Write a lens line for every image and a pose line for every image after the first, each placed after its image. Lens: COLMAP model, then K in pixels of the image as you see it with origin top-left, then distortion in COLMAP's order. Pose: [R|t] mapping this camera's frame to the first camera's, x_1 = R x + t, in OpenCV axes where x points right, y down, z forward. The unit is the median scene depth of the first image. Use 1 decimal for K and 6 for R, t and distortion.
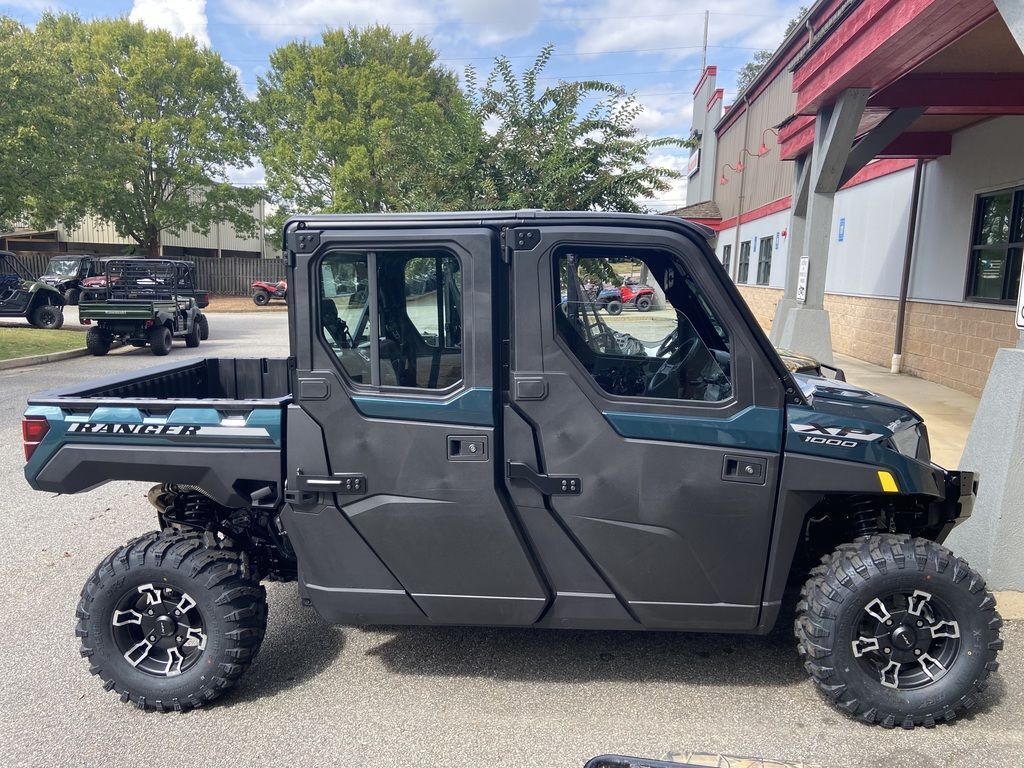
lens RADIAL K [[747.1, 0, 498.7], [0, 747.1, 387.1], [0, 0, 1]] dist [0.135708, -0.163032]
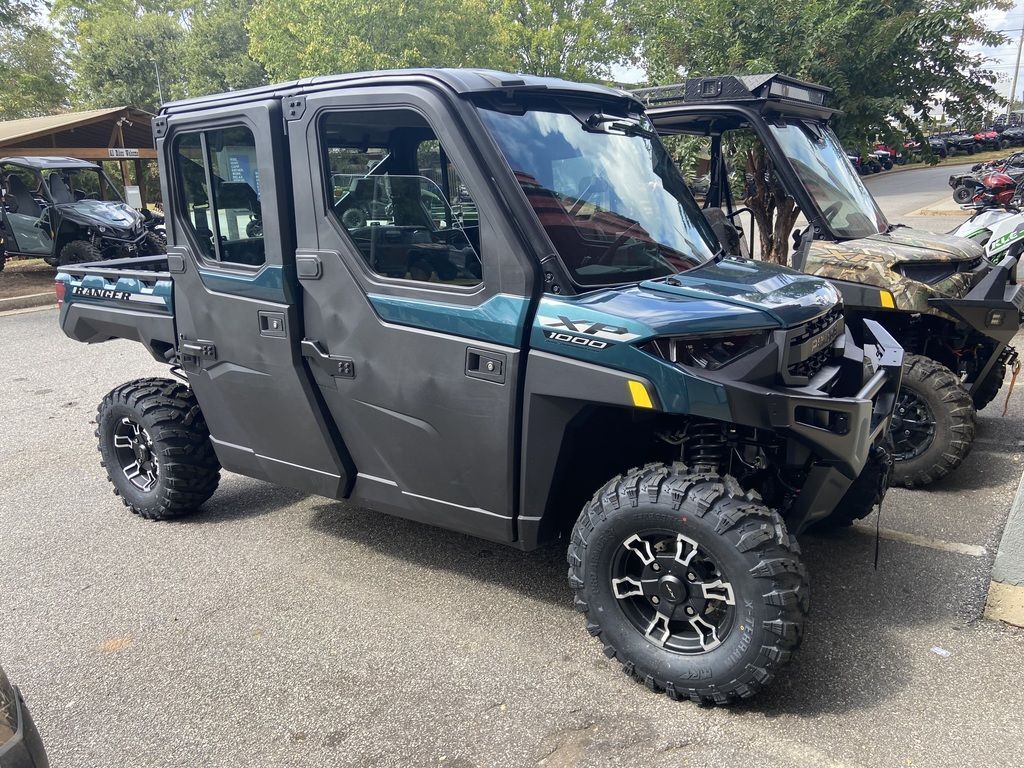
lens RADIAL K [[747.1, 0, 498.7], [0, 747.1, 387.1], [0, 0, 1]] dist [0.135708, -0.163032]
pose [[0.863600, 0.099053, -0.494352, 0.741890], [-0.036275, 0.990177, 0.135032, 0.014883], [0.502871, -0.098681, 0.858710, 0.244216]]
